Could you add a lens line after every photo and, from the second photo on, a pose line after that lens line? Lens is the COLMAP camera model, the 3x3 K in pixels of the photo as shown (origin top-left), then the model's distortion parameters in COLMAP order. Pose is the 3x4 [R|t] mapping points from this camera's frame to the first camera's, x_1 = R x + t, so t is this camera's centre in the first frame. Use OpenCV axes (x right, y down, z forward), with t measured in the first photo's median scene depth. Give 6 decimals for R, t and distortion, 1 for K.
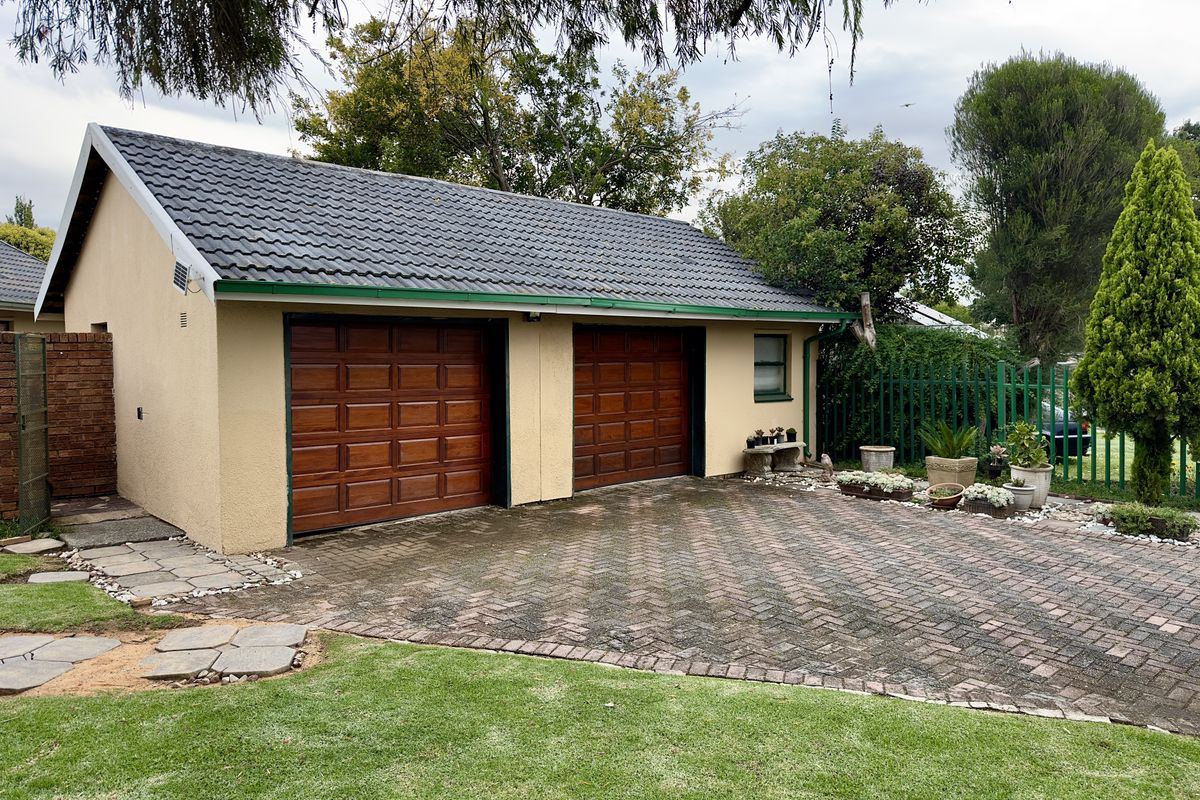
lens RADIAL K [[845.5, 0, 600.0], [0, 845.5, 400.0], [0, 0, 1]] dist [0.056809, -0.002950]
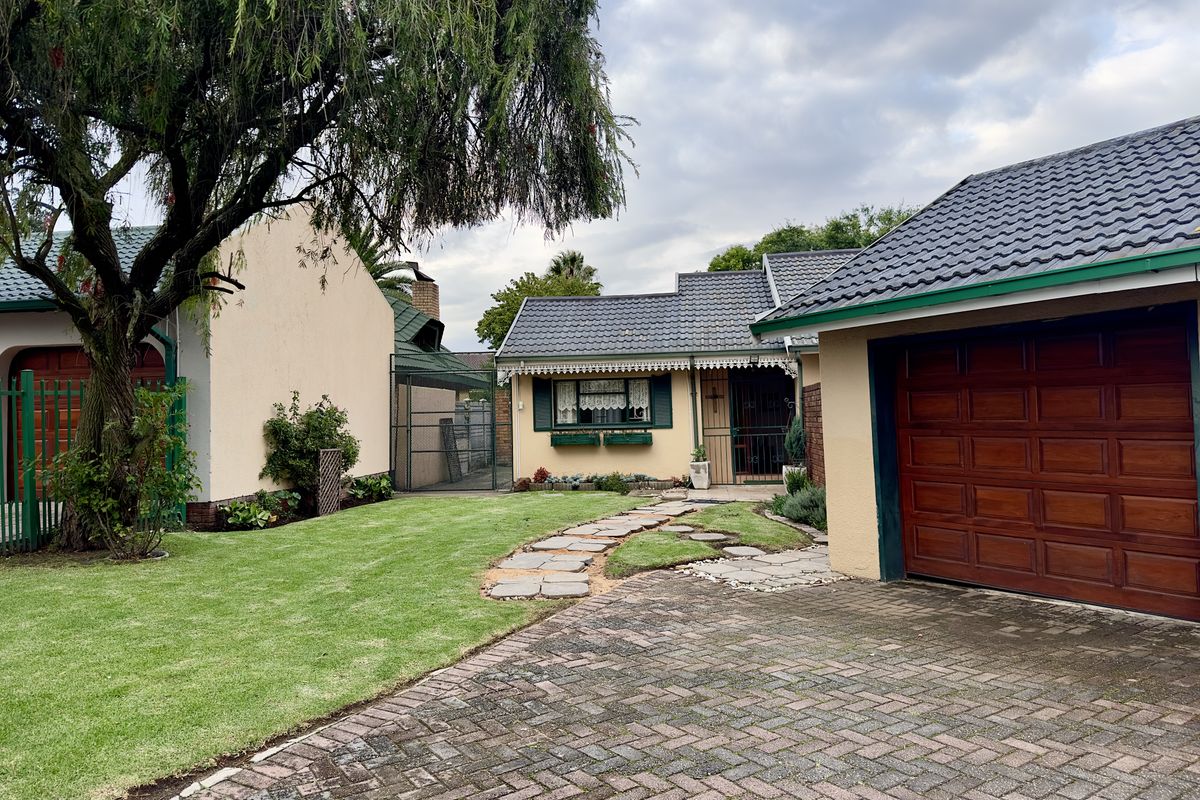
lens RADIAL K [[845.5, 0, 600.0], [0, 845.5, 400.0], [0, 0, 1]] dist [0.056809, -0.002950]
pose [[-0.162464, -0.010457, -0.986659, 0.828191], [-0.026038, 0.999641, -0.006307, -0.023593], [0.986371, 0.024666, -0.162678, 1.081923]]
